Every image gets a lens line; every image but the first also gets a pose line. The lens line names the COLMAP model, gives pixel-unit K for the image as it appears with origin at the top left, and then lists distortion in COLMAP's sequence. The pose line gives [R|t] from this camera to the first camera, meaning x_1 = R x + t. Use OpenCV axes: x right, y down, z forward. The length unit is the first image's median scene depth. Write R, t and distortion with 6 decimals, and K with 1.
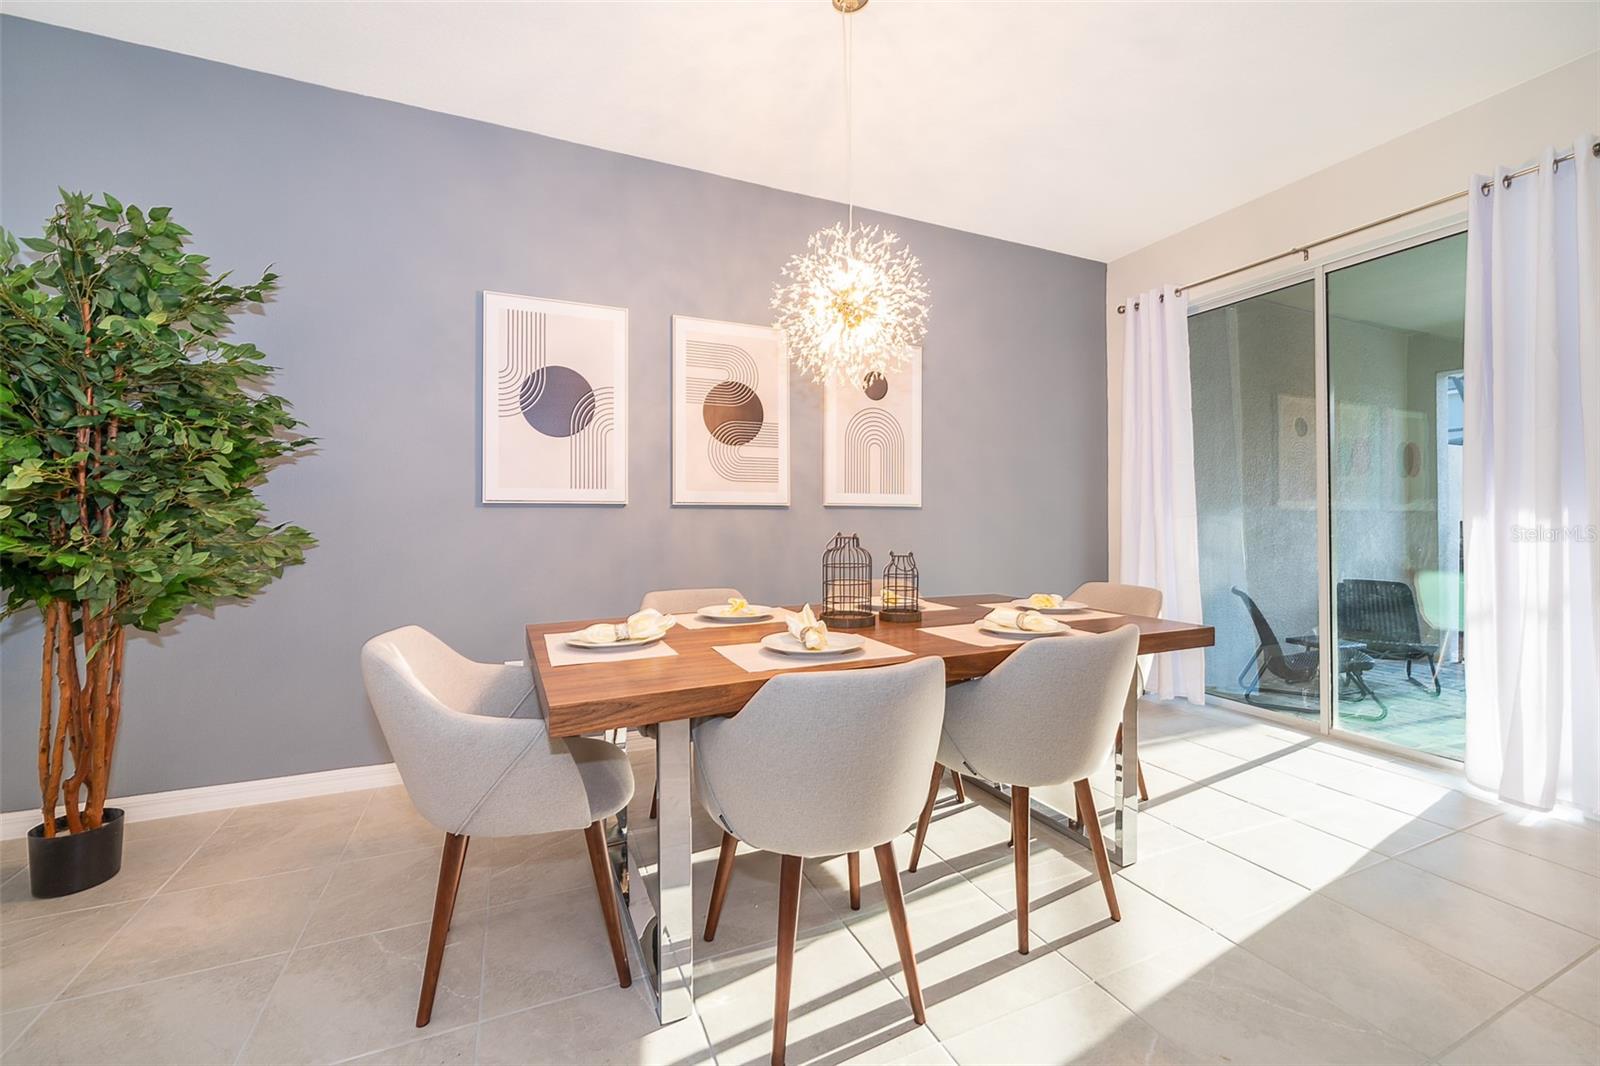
lens RADIAL K [[636.0, 0, 795.9], [0, 636.0, 515.9], [0, 0, 1]] dist [-0.003515, -0.000287]
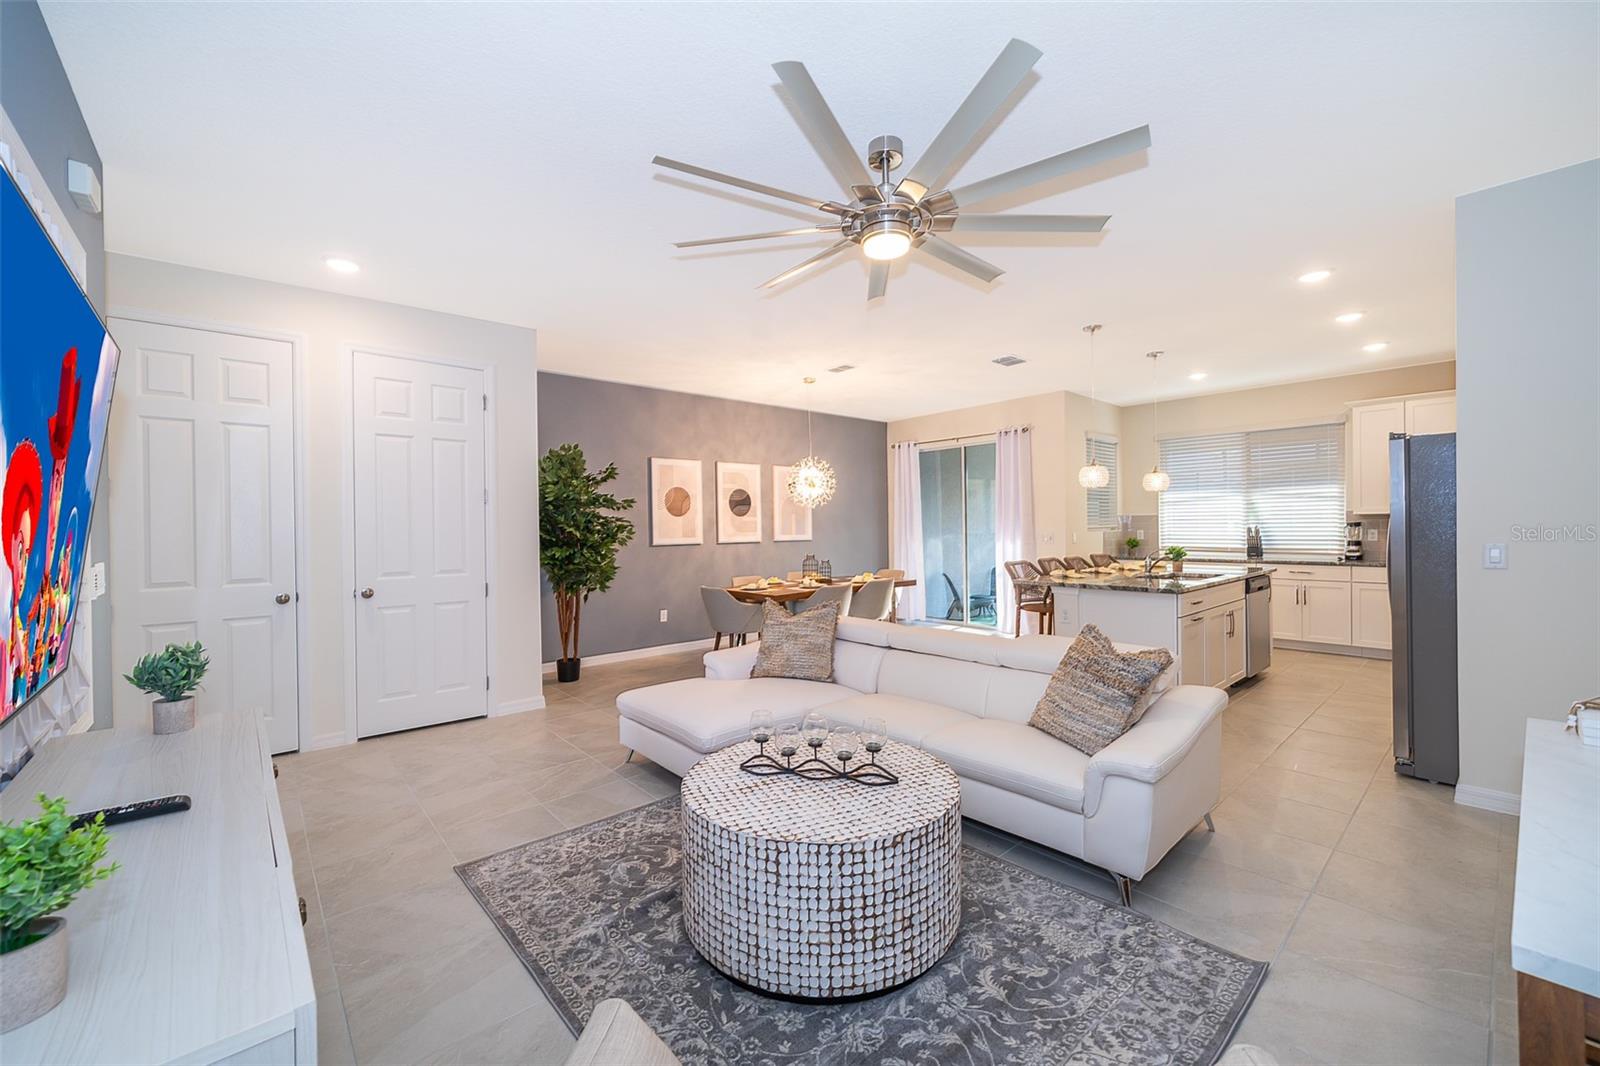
lens RADIAL K [[636.0, 0, 800.7], [0, 636.0, 529.4], [0, 0, 1]] dist [-0.003515, -0.000287]
pose [[0.952449, -0.015838, 0.304285, -0.624047], [0.014862, 0.999874, 0.005524, -0.078492], [-0.304334, -0.000739, 0.952565, -1.335227]]
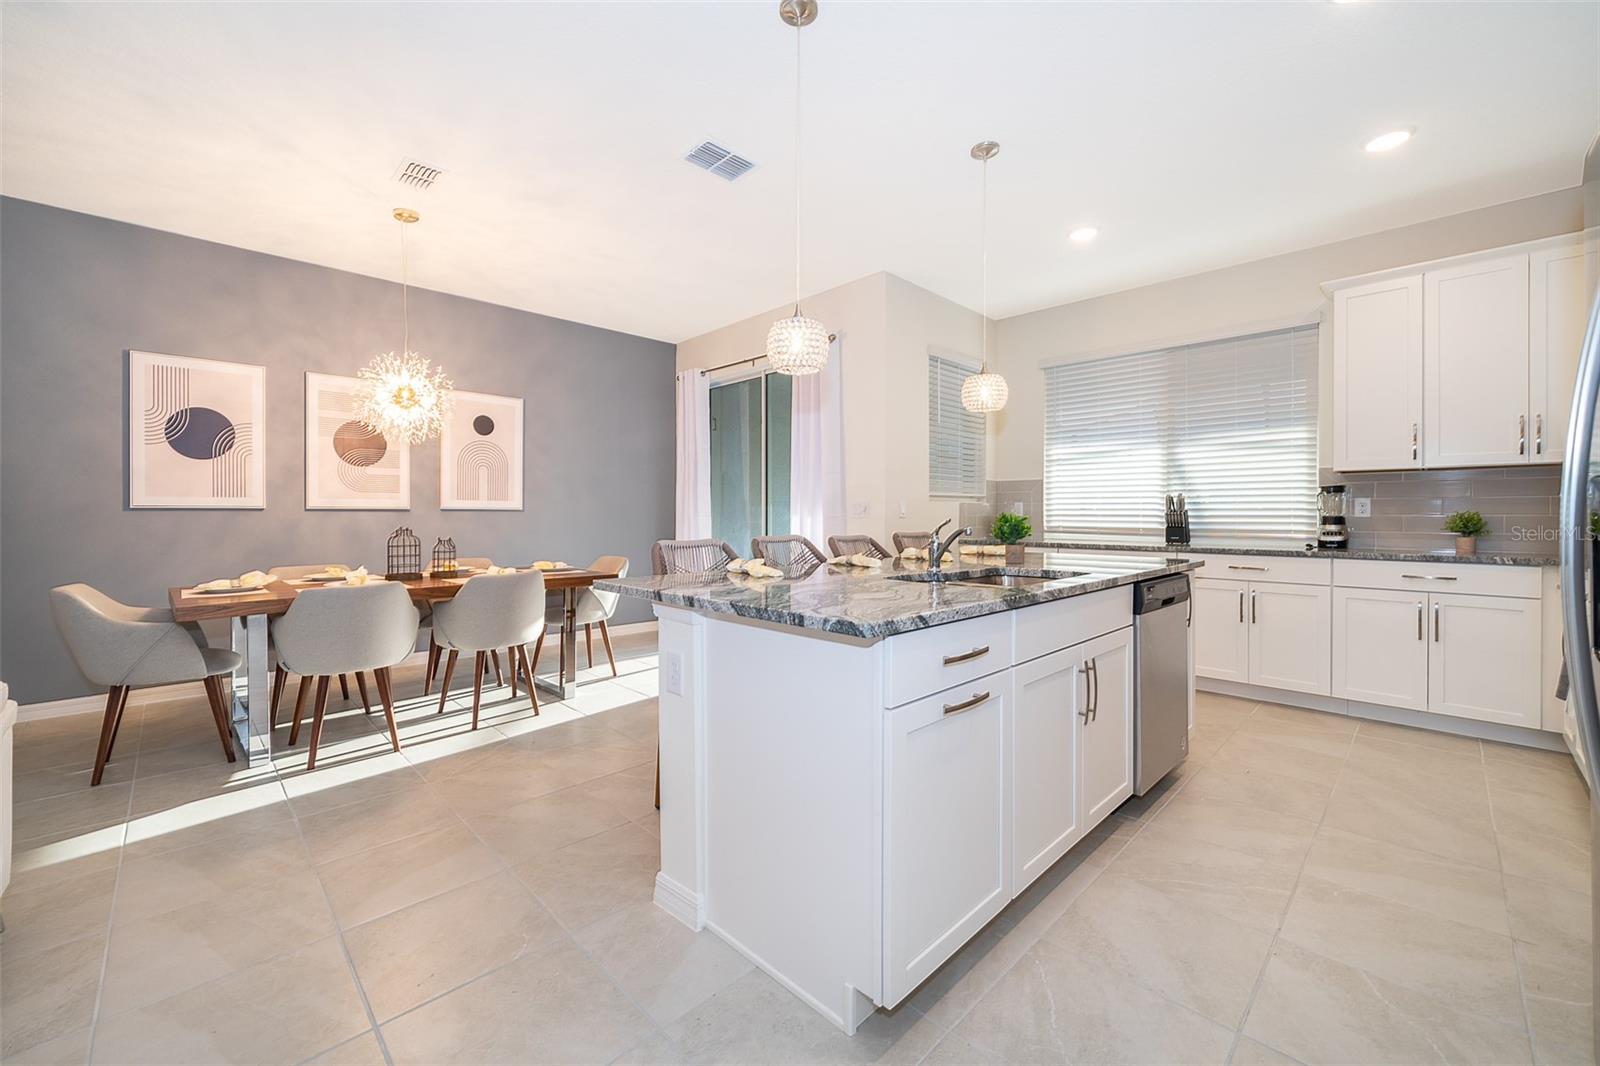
lens RADIAL K [[636.0, 0, 794.0], [0, 636.0, 516.1], [0, 0, 1]] dist [-0.003515, -0.000287]
pose [[0.935870, -0.001868, 0.352341, 0.321574], [0.000361, 0.999991, 0.004343, -0.006996], [-0.352345, -0.003938, 0.935862, -0.688304]]
